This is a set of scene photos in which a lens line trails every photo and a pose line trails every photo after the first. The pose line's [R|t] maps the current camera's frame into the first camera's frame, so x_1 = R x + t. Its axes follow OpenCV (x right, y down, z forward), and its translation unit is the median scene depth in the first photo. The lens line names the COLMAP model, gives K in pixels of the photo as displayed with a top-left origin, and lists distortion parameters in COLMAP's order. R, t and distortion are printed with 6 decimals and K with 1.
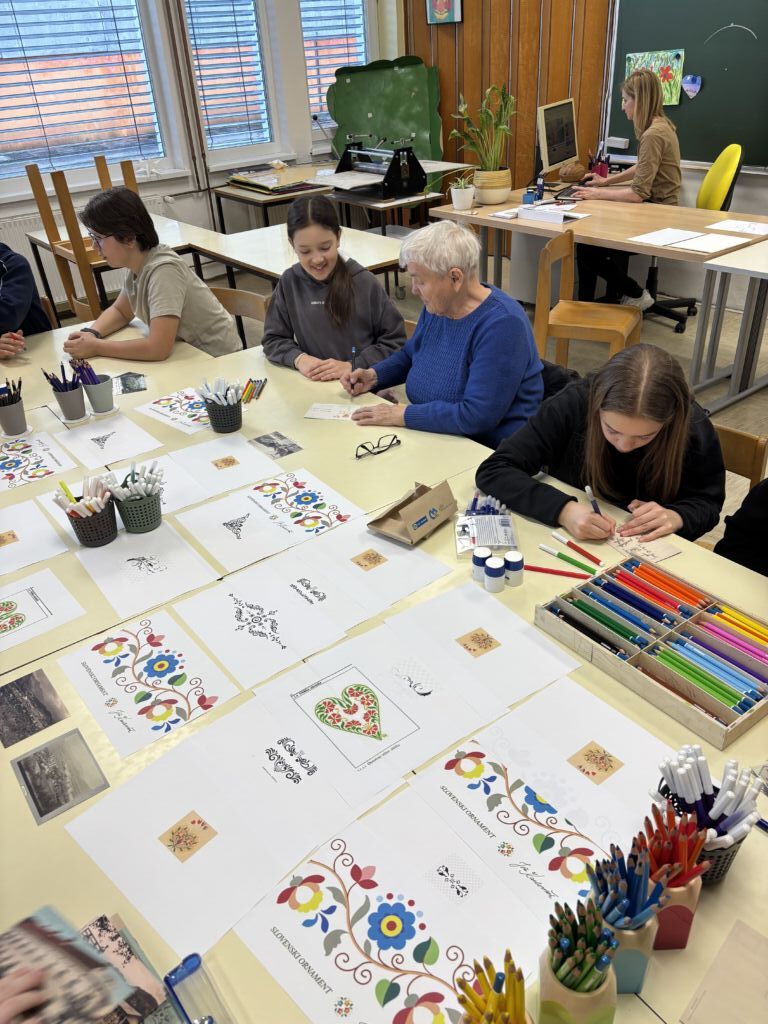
lens RADIAL K [[774.5, 0, 381.2], [0, 774.5, 513.8], [0, 0, 1]] dist [0.051975, -0.053062]
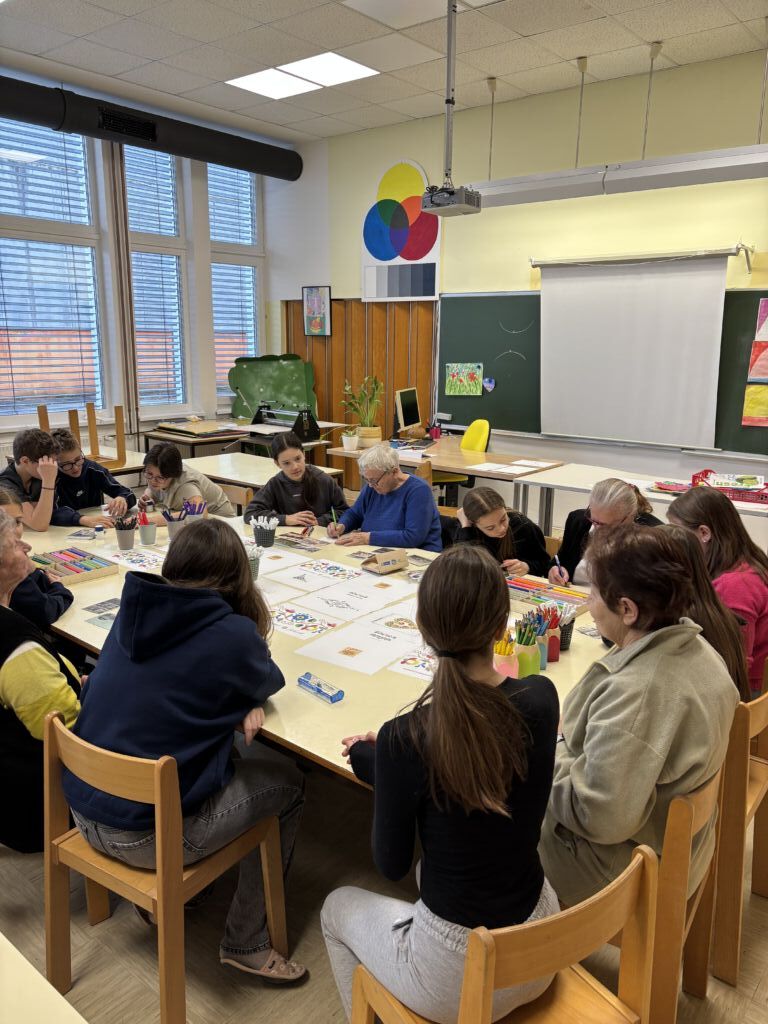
lens RADIAL K [[797.1, 0, 384.0], [0, 797.1, 512.0], [0, 0, 1]] dist [0.074349, -0.095854]
pose [[0.970917, 0.022909, 0.238318, -0.542761], [0.056778, 0.944982, -0.322157, 0.584369], [-0.232586, 0.326319, 0.916198, -0.978650]]
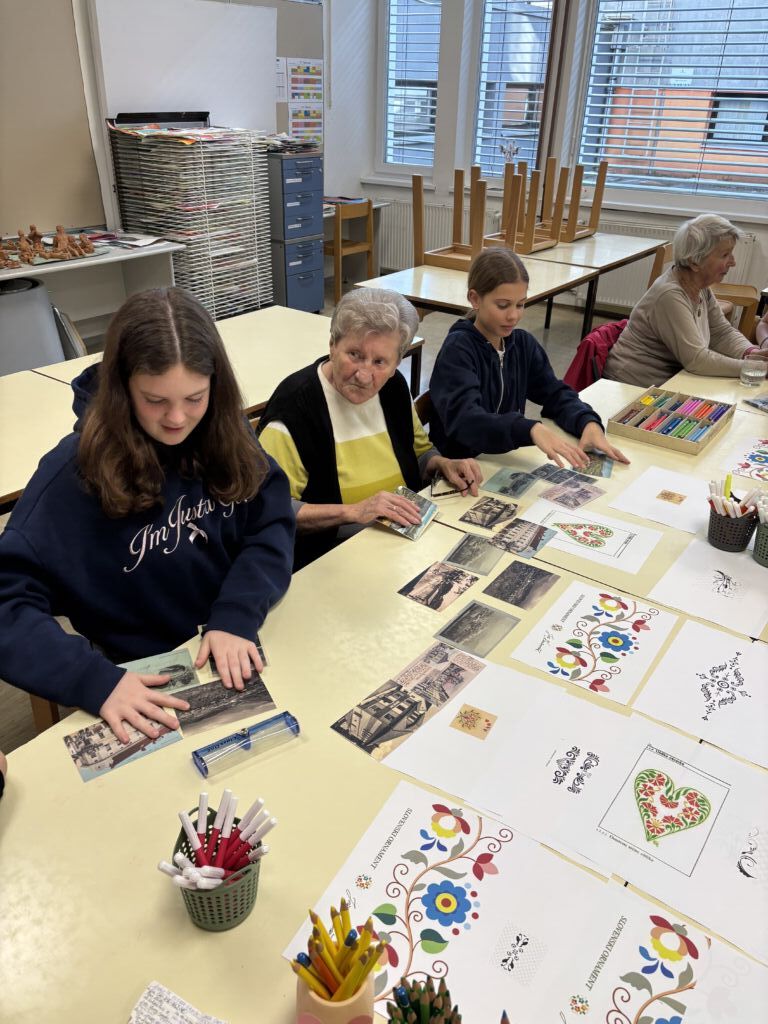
lens RADIAL K [[774.5, 0, 381.2], [0, 774.5, 513.8], [0, 0, 1]] dist [0.051975, -0.053062]
pose [[0.281174, 0.516560, -0.808769, 0.361441], [-0.532363, 0.785162, 0.316402, -0.094792], [0.798455, 0.341595, 0.495764, 0.171459]]
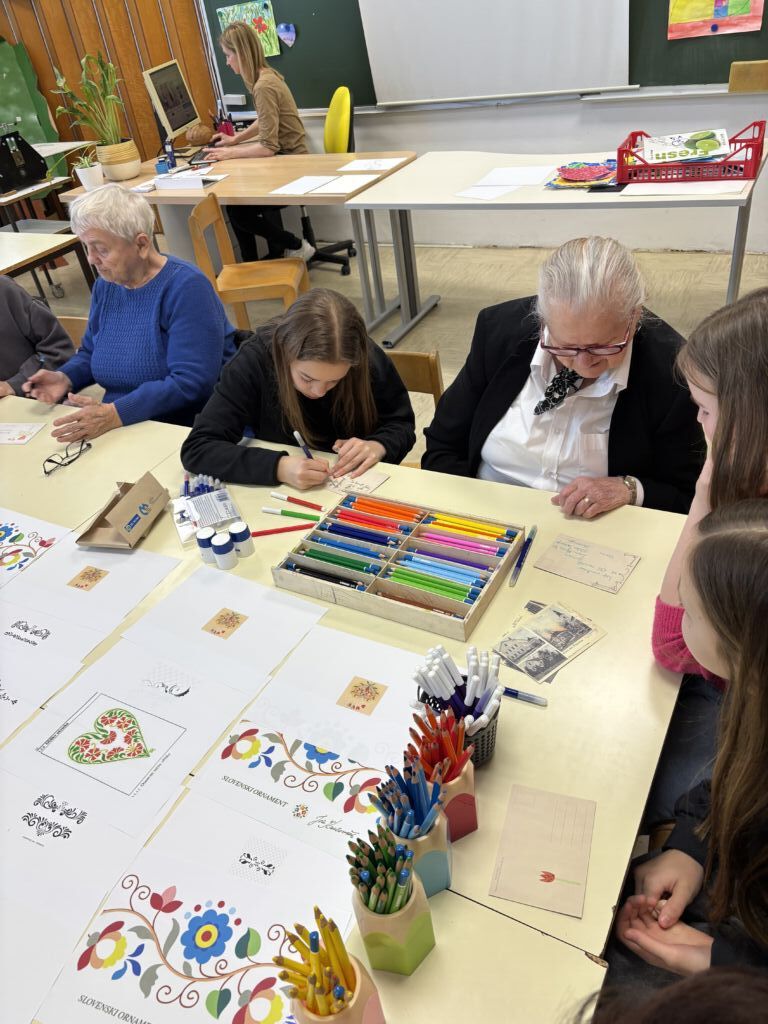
lens RADIAL K [[774.5, 0, 381.2], [0, 774.5, 513.8], [0, 0, 1]] dist [0.051975, -0.053062]
pose [[0.906470, -0.290603, 0.306368, 0.041672], [0.280096, 0.956735, 0.078764, 0.012657], [-0.316002, 0.014415, 0.948649, 0.013397]]
